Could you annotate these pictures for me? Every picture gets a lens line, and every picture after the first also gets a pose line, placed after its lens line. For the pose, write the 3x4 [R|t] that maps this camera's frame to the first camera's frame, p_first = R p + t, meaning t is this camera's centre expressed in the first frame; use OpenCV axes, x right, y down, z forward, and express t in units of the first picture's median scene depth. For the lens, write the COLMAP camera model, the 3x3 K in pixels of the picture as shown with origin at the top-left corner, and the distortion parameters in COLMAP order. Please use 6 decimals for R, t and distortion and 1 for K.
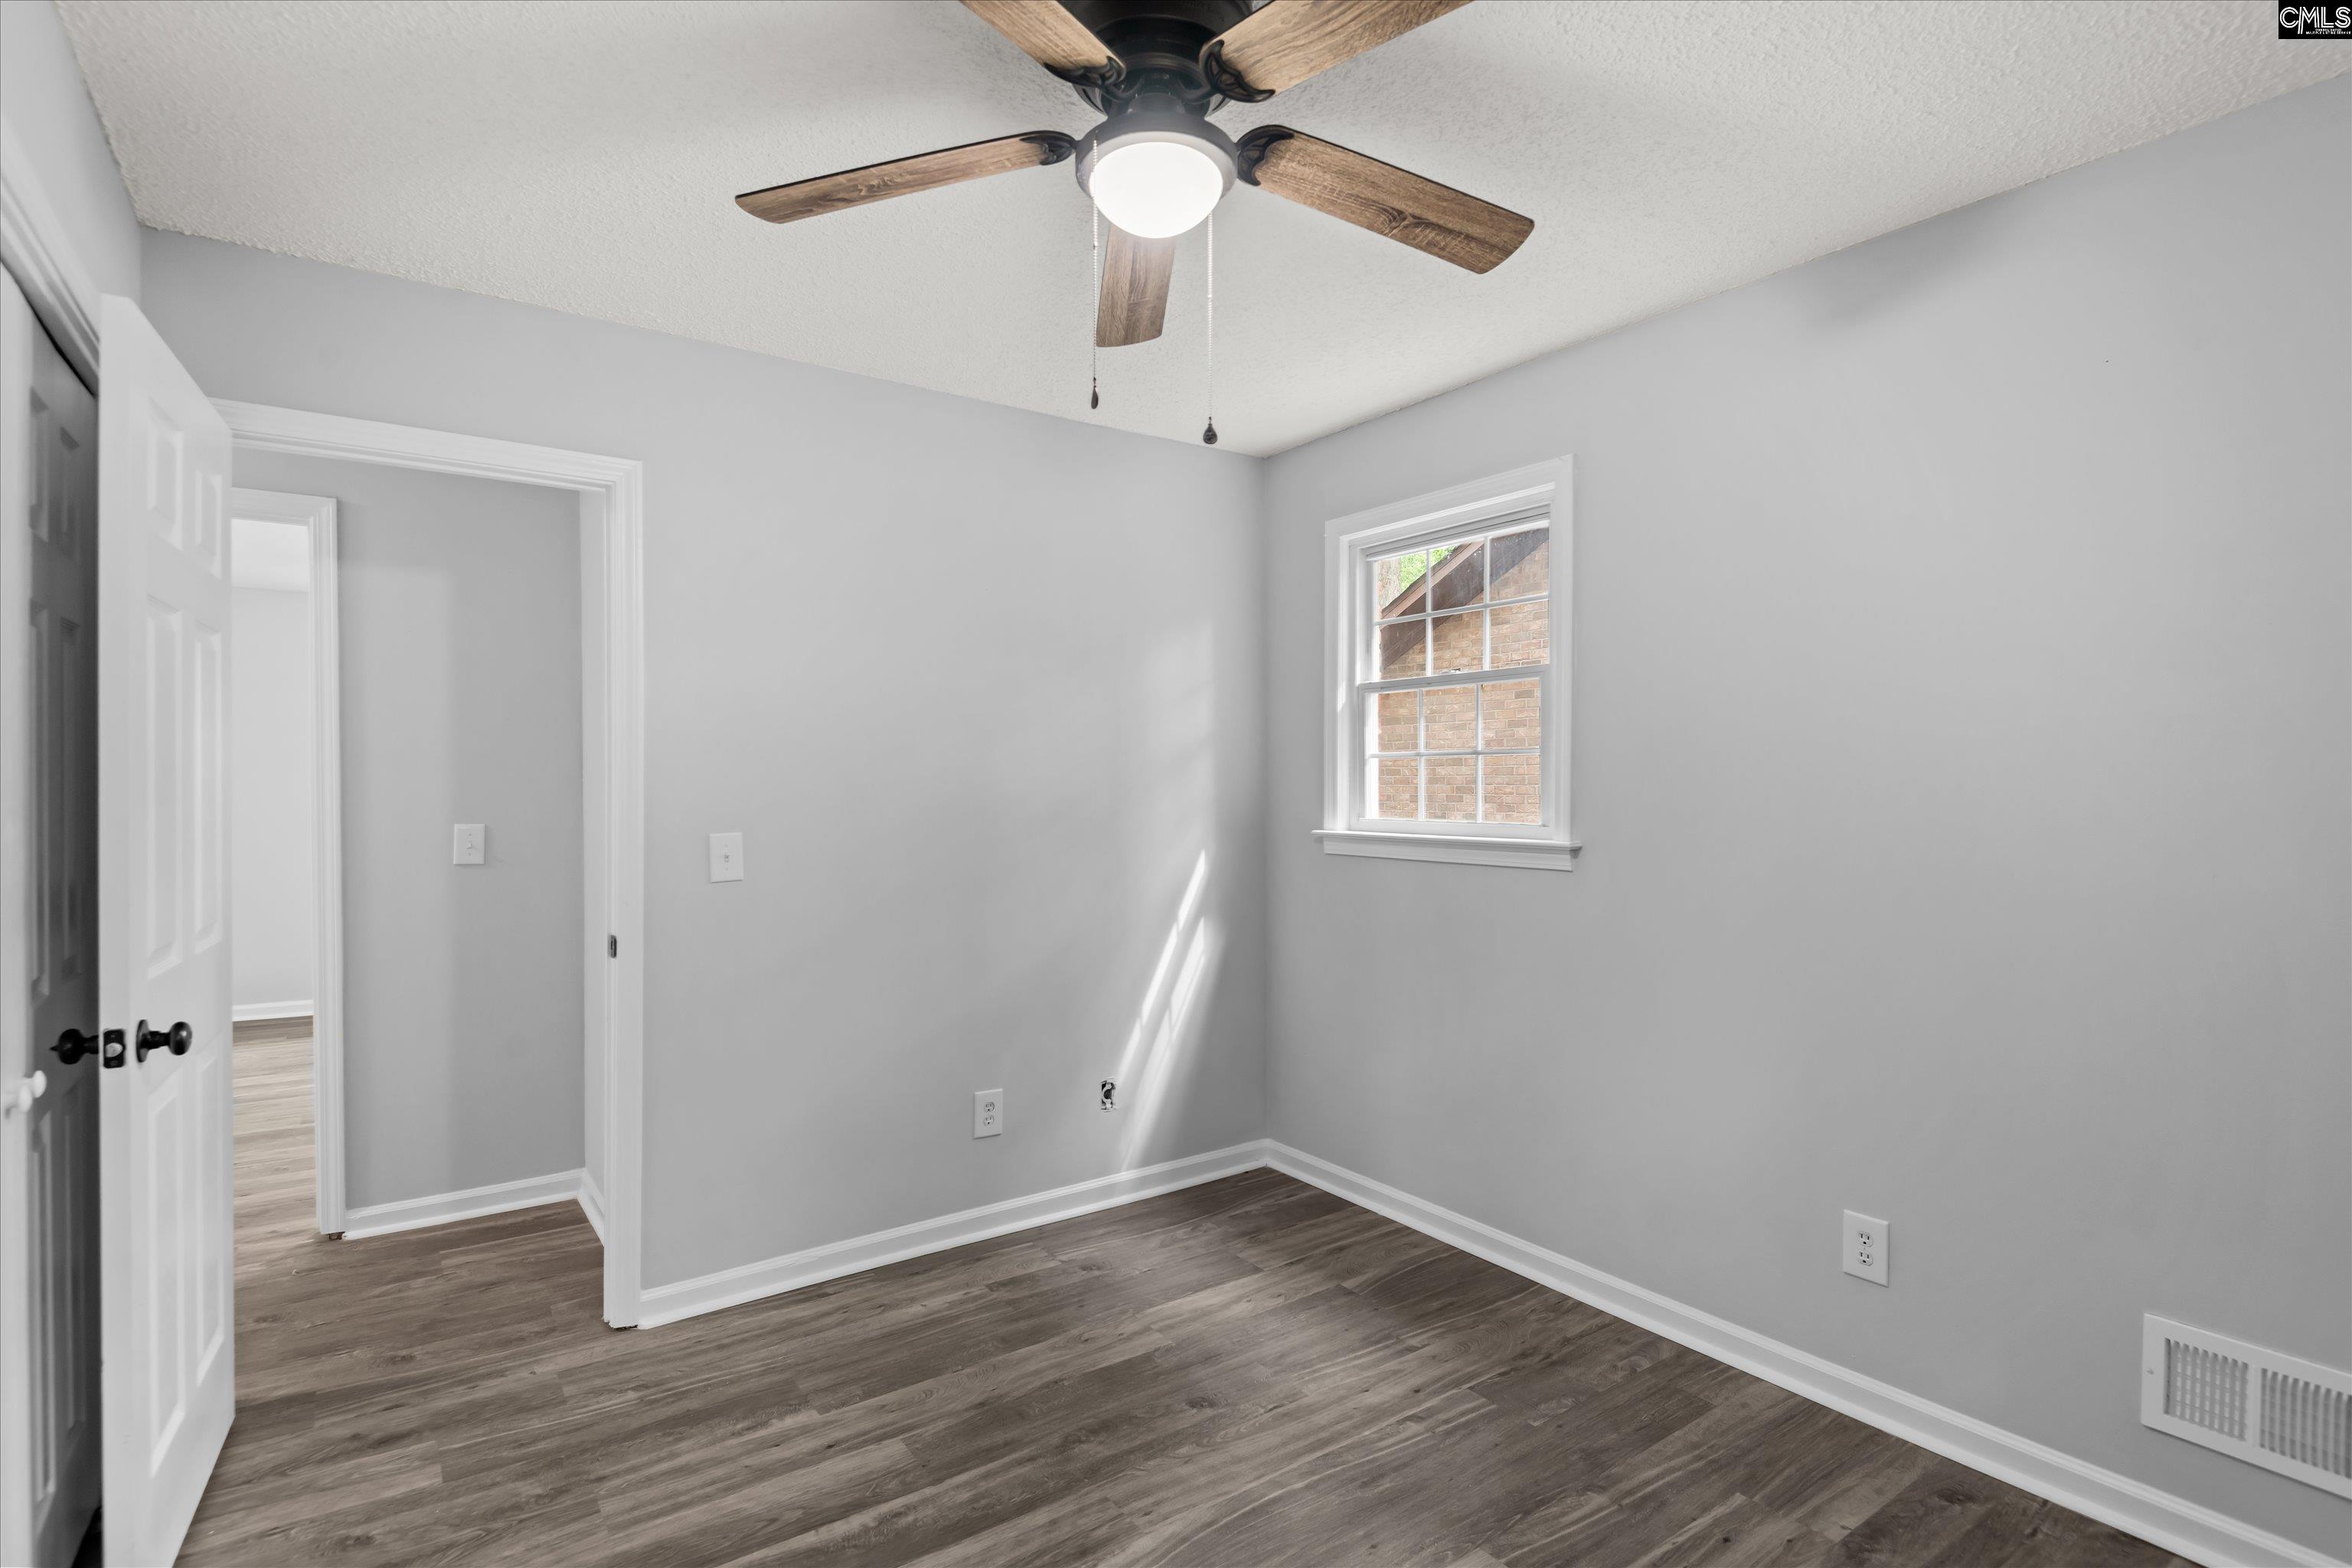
lens RADIAL K [[1075.5, 0, 1164.7], [0, 1075.5, 776.1], [0, 0, 1]] dist [0.024594, -0.015791]
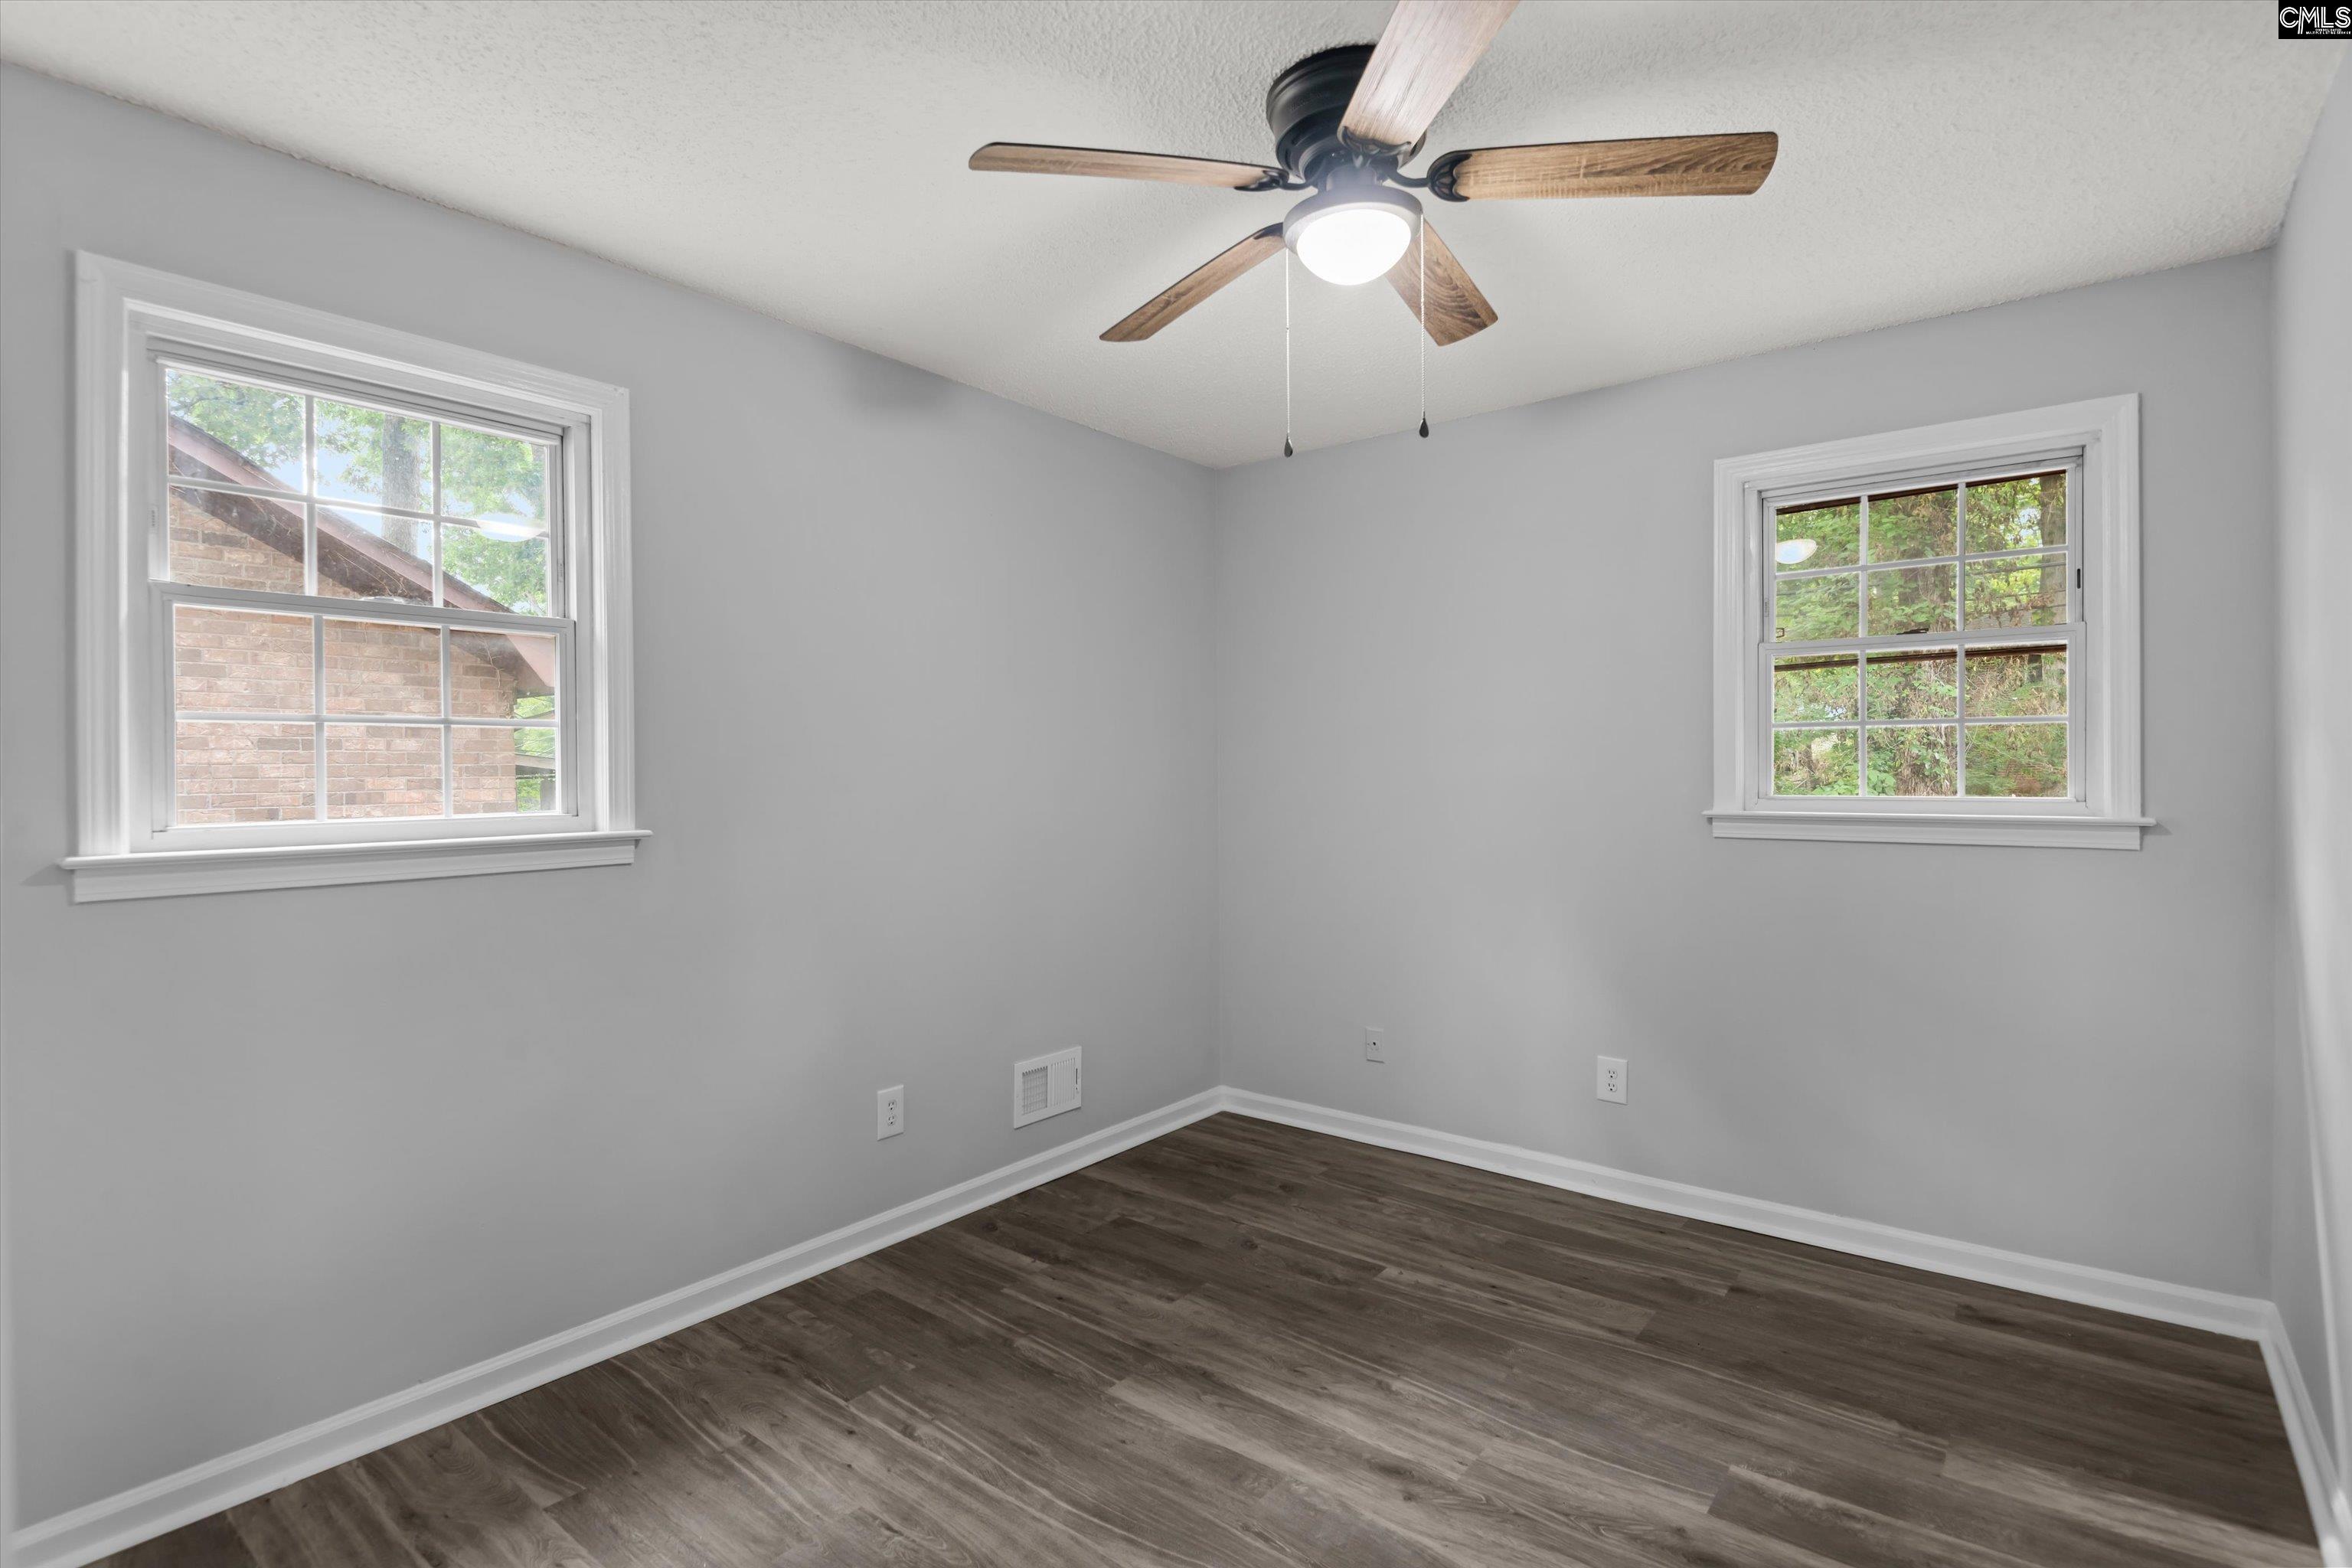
lens RADIAL K [[1075.5, 0, 1164.7], [0, 1075.5, 776.1], [0, 0, 1]] dist [0.024594, -0.015791]
pose [[-0.221444, 0.002454, 0.975170, -0.707727], [0.003392, 0.999993, -0.001746, 0.022630], [-0.975167, 0.002921, -0.221451, 0.942268]]
